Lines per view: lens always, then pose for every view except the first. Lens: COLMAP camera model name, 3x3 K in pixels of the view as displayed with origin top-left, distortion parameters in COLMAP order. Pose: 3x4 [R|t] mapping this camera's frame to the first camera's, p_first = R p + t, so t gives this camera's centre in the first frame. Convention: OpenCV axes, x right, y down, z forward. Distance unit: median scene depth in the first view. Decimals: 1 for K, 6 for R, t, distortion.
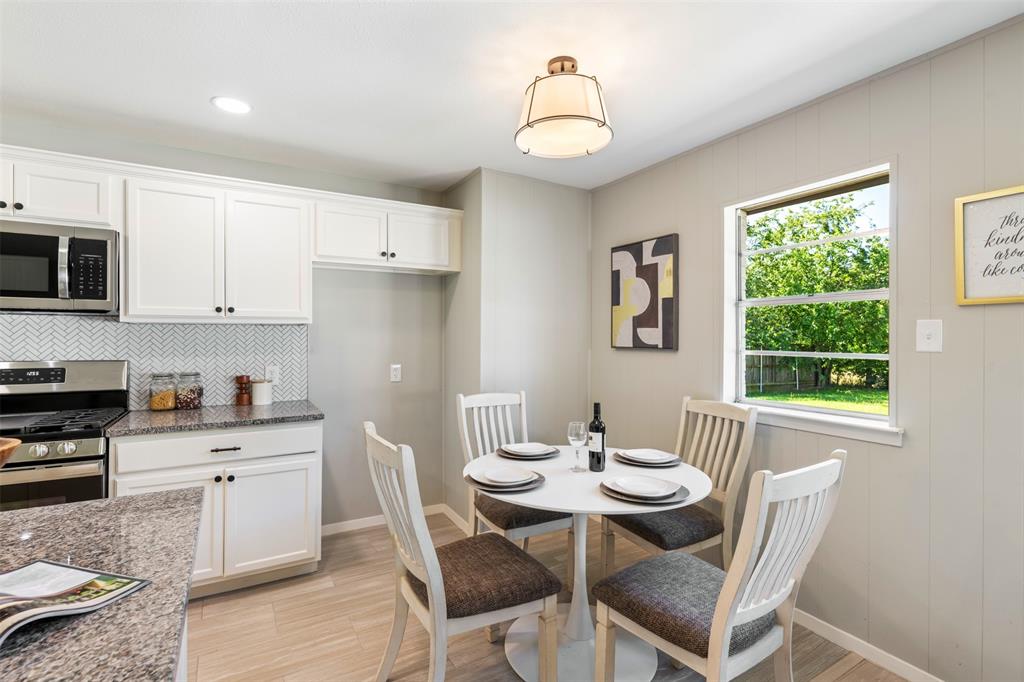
lens RADIAL K [[475.1, 0, 508.9], [0, 475.1, 338.5], [0, 0, 1]] dist [-0.004431, 0.000317]
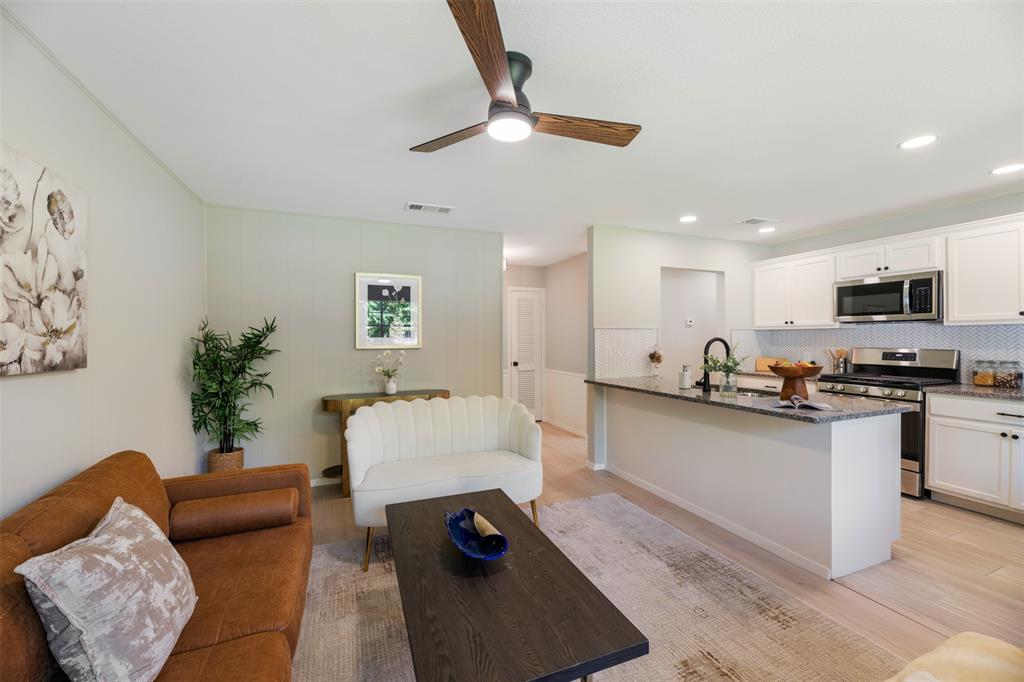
lens RADIAL K [[414.3, 0, 508.1], [0, 414.3, 338.2], [0, 0, 1]] dist [0.001241, -0.000326]
pose [[-0.133395, -0.003422, -0.991057, 0.713381], [-0.000924, 0.999994, -0.003328, 0.013039], [0.991063, 0.000472, -0.133397, -0.261800]]
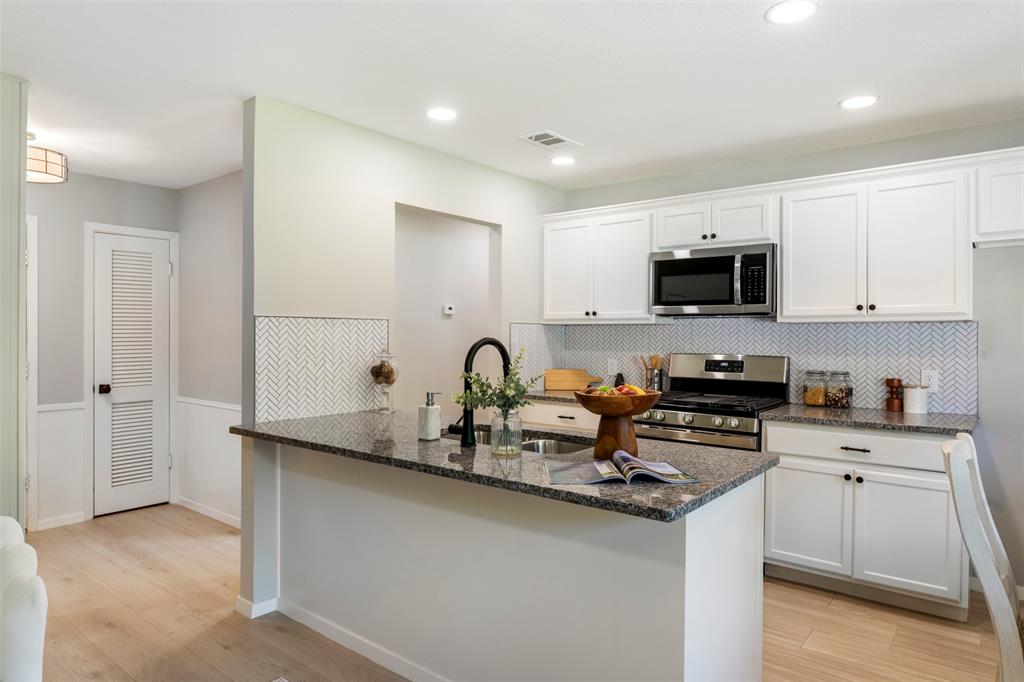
lens RADIAL K [[629.8, 0, 515.1], [0, 629.8, 335.1], [0, 0, 1]] dist [-0.002293, 0.000424]
pose [[0.363719, 0.000027, -0.931509, 0.327047], [-0.007899, 0.999964, -0.003055, 0.004967], [0.931475, 0.008469, 0.363706, -0.124101]]
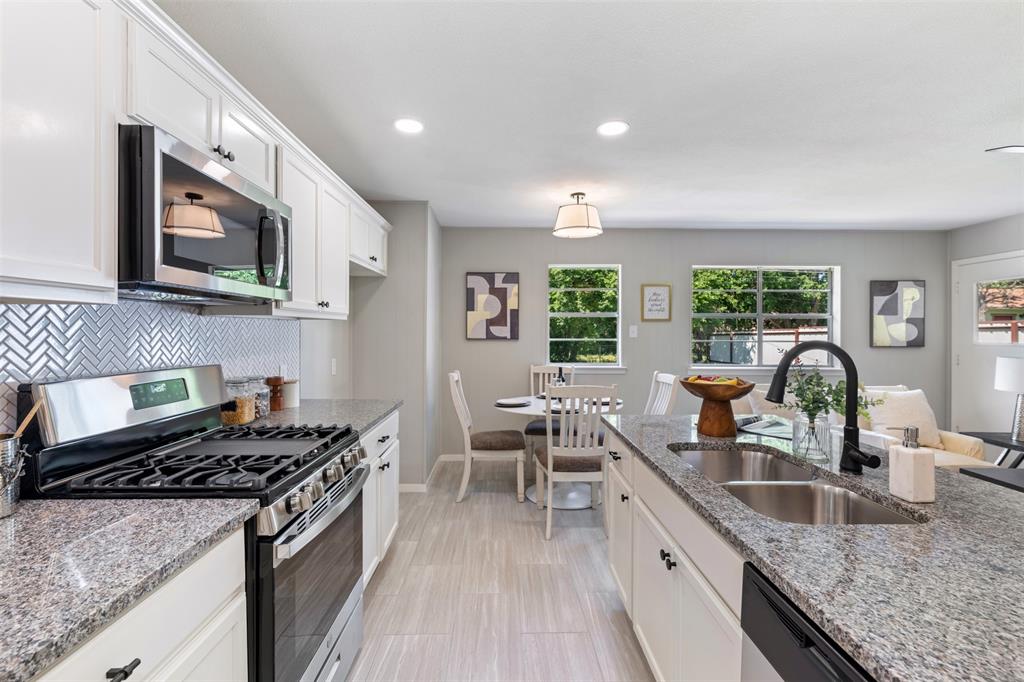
lens RADIAL K [[457.8, 0, 514.3], [0, 457.8, 331.4], [0, 0, 1]] dist [-0.000594, -0.000465]
pose [[0.483057, -0.000026, 0.875589, -1.207298], [0.001916, 0.999998, -0.001028, -0.004051], [-0.875587, 0.002174, 0.483056, 0.222844]]
